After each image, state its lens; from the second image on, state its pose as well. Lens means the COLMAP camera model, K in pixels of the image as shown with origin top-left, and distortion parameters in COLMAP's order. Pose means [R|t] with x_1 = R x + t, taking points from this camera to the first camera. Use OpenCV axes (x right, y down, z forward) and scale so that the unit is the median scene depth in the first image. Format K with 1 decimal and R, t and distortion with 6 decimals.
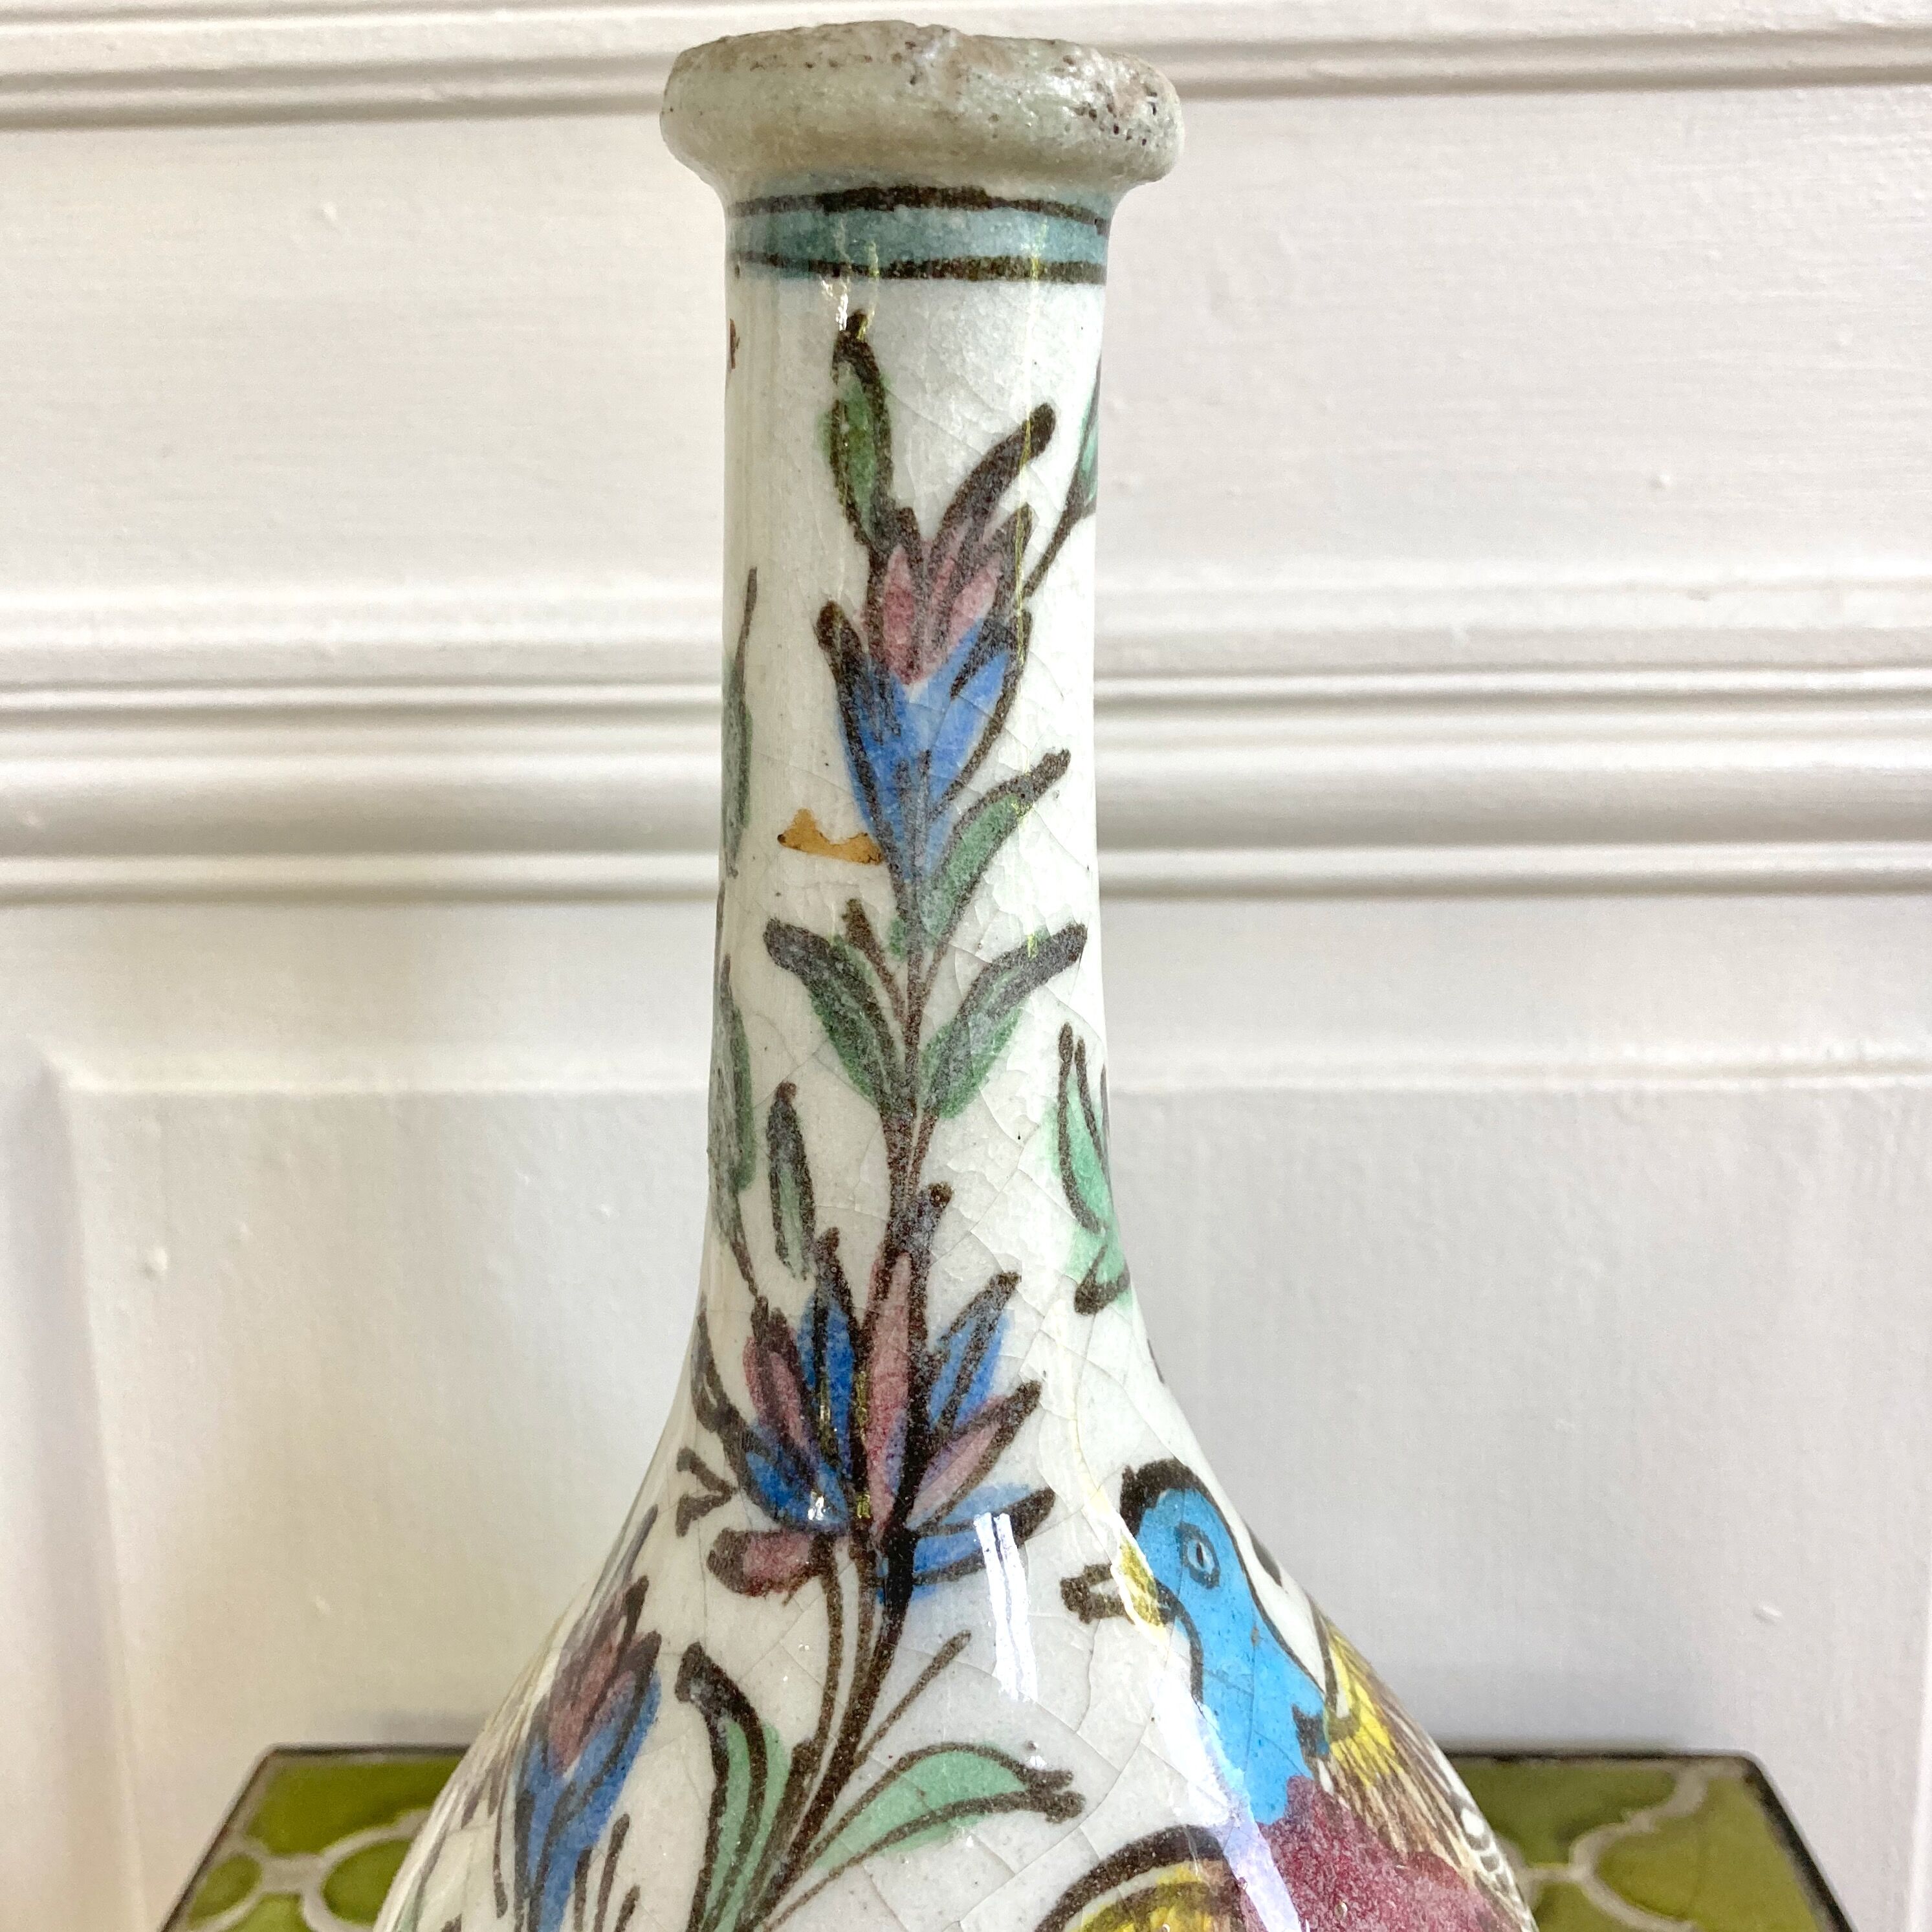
lens RADIAL K [[2206.3, 0, 981.4], [0, 2206.3, 928.4], [0, 0, 1]] dist [0.128014, -0.450112]
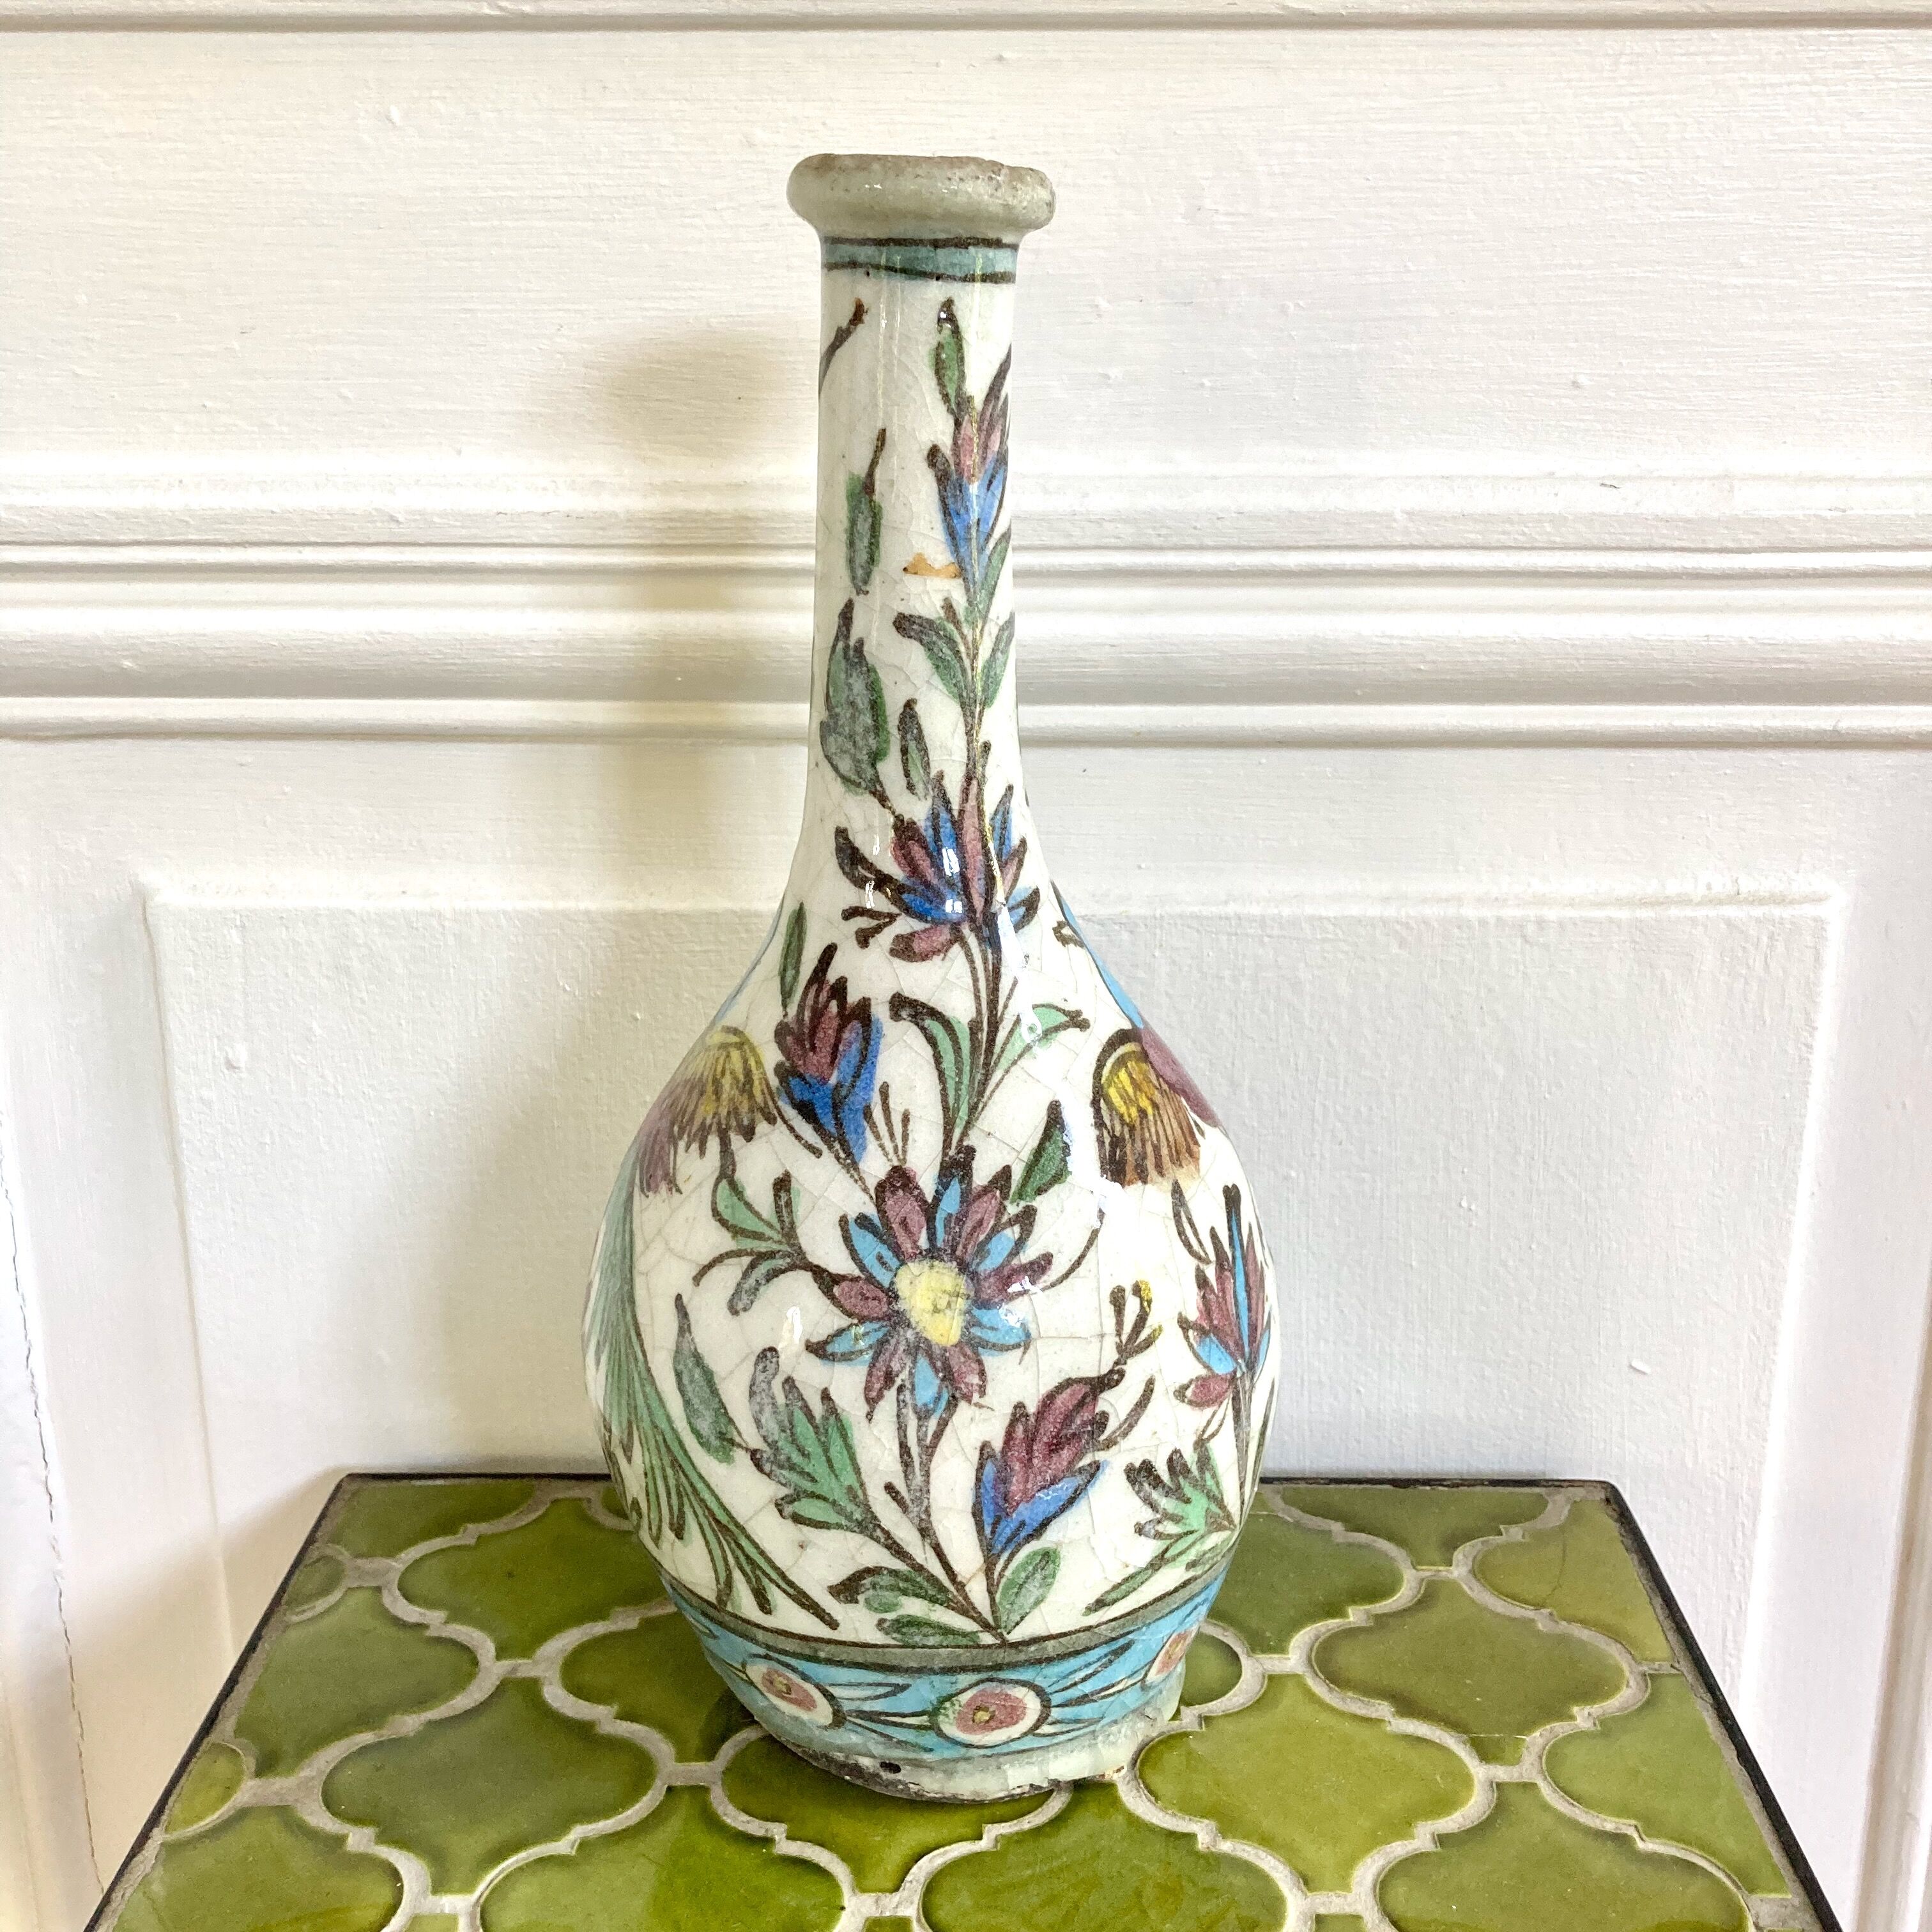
lens RADIAL K [[2176.8, 0, 964.9], [0, 2176.8, 942.2], [0, 0, 1]] dist [0.203349, -0.858704]
pose [[0.825725, -0.152661, 0.543021, -1.141319], [0.118709, 0.988151, 0.097290, 0.101980], [-0.551440, -0.015873, 0.834064, -0.642451]]
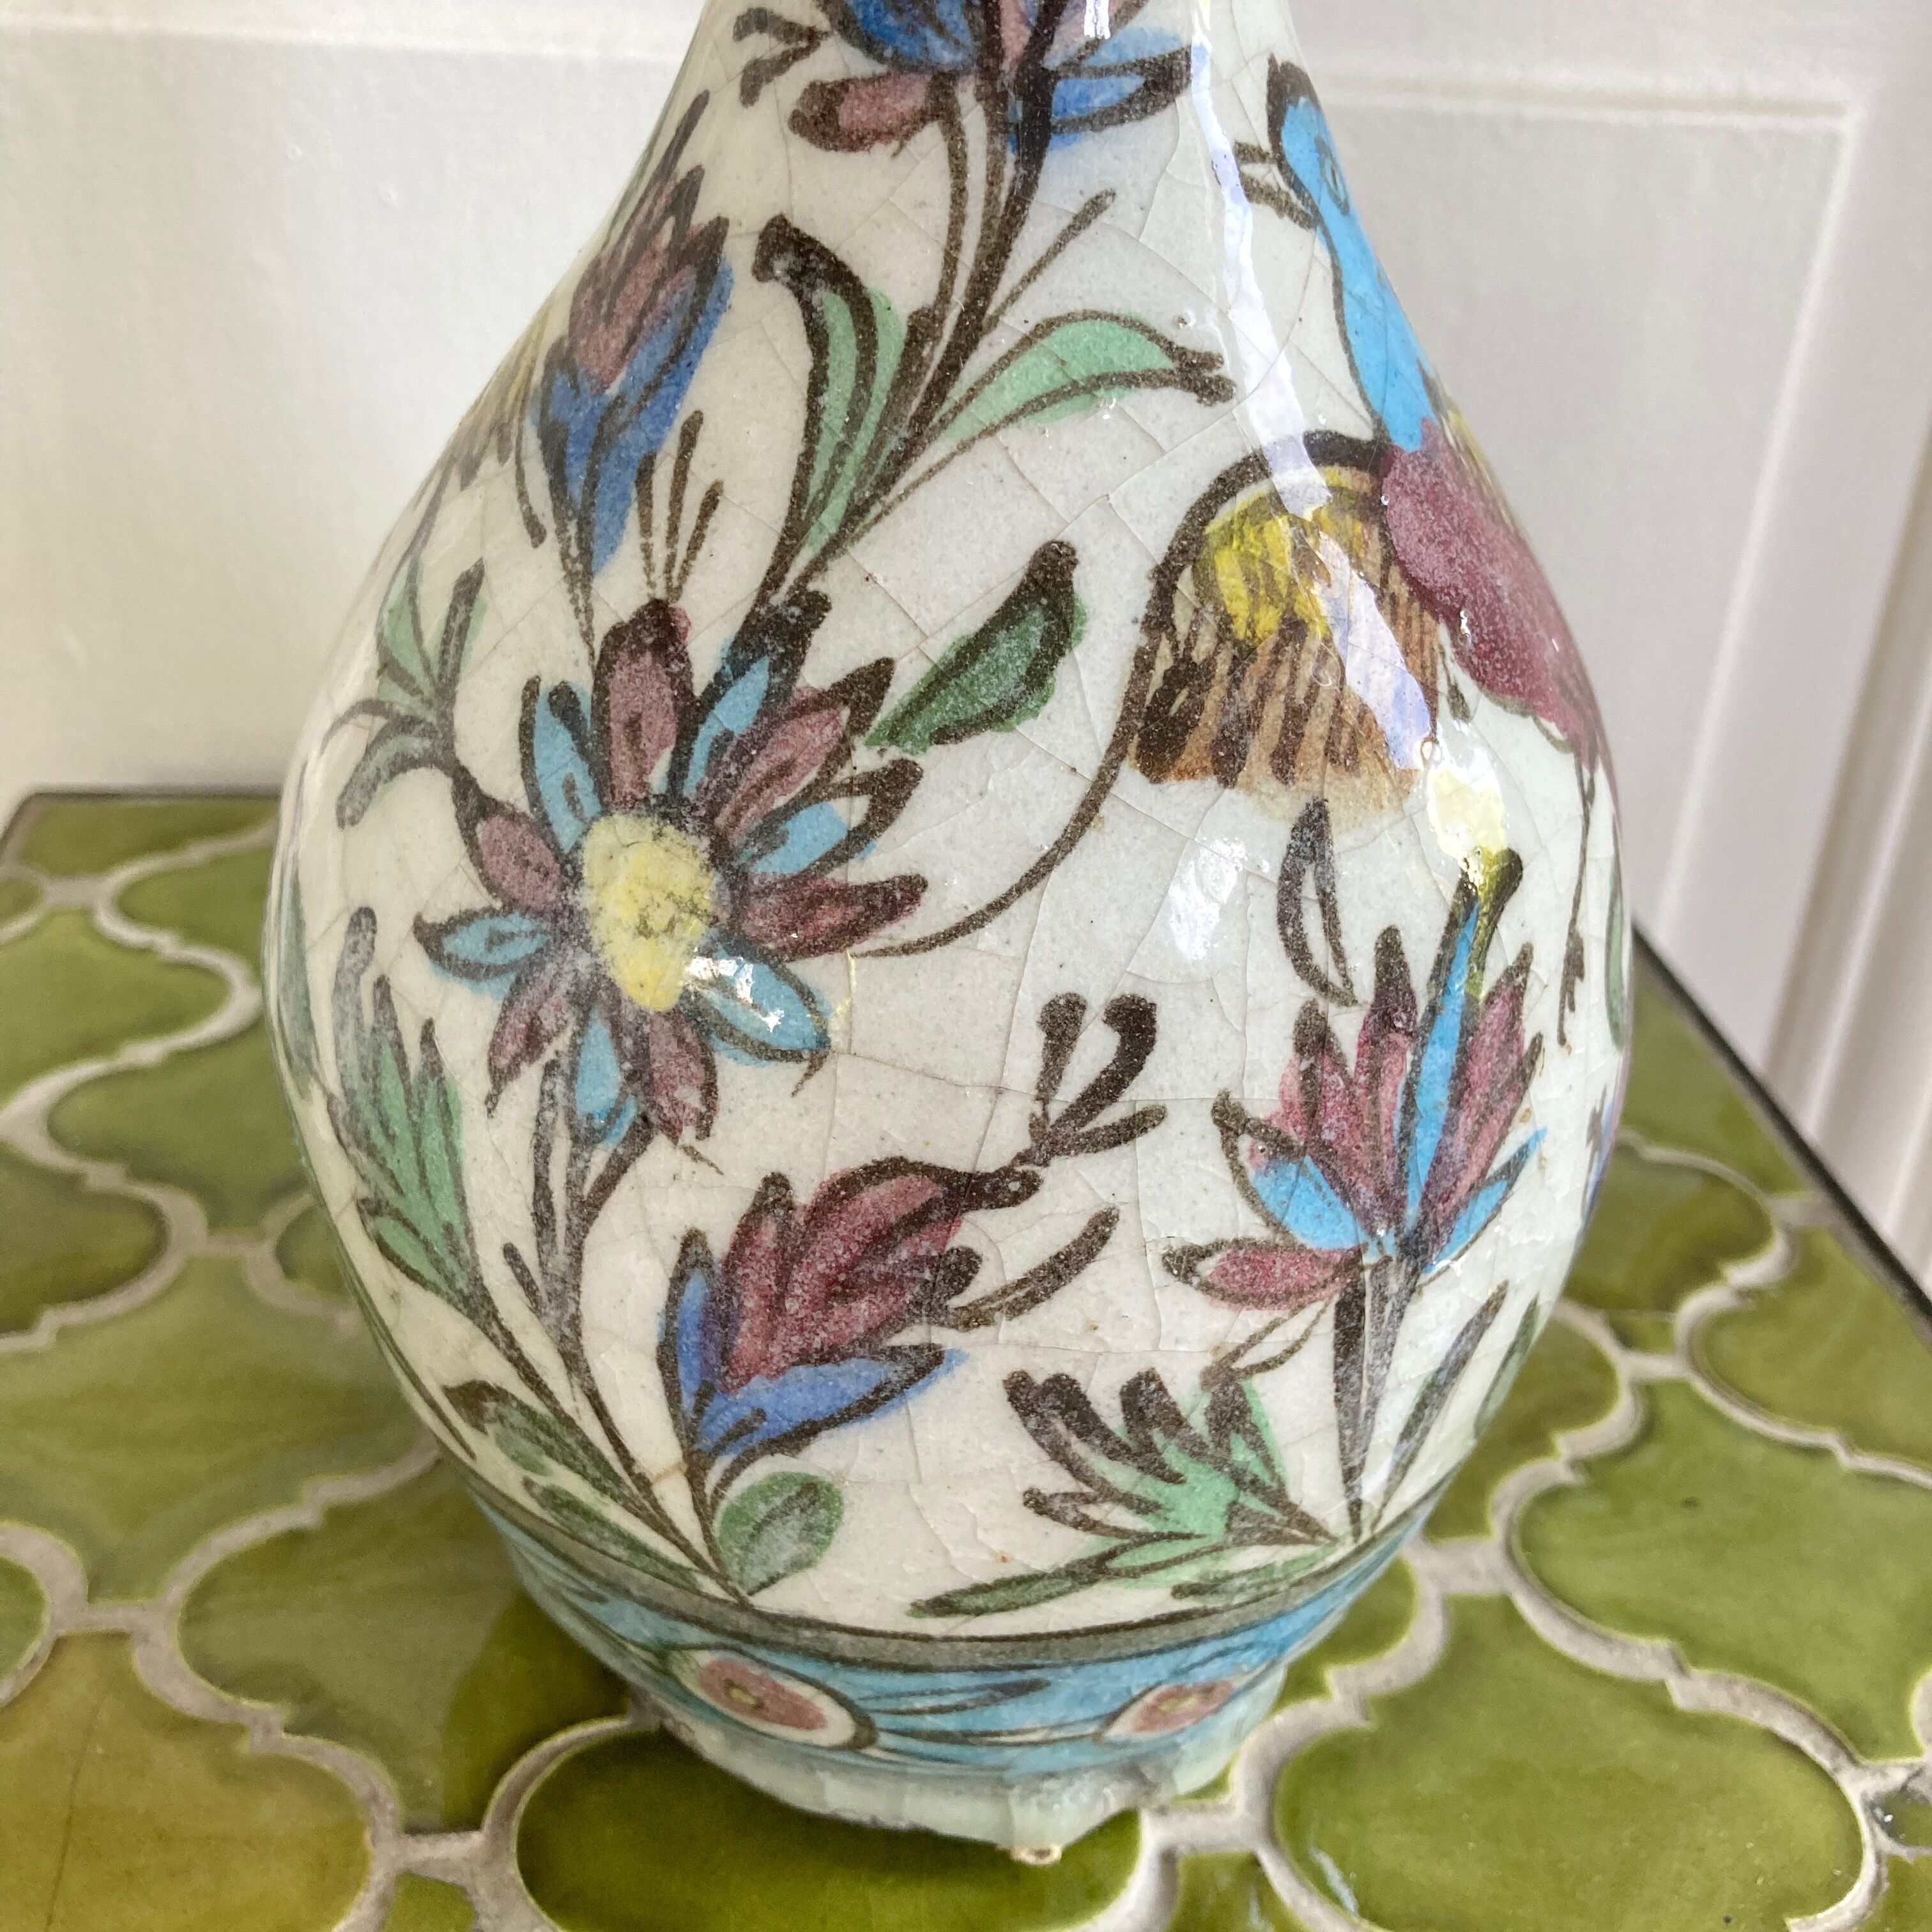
lens RADIAL K [[2176.8, 0, 964.9], [0, 2176.8, 942.2], [0, 0, 1]] dist [0.203349, -0.858704]
pose [[0.986671, 0.003734, 0.162685, -0.199264], [-0.050450, 0.957496, 0.284000, 0.354964], [-0.154710, -0.288422, 0.944922, 0.121919]]
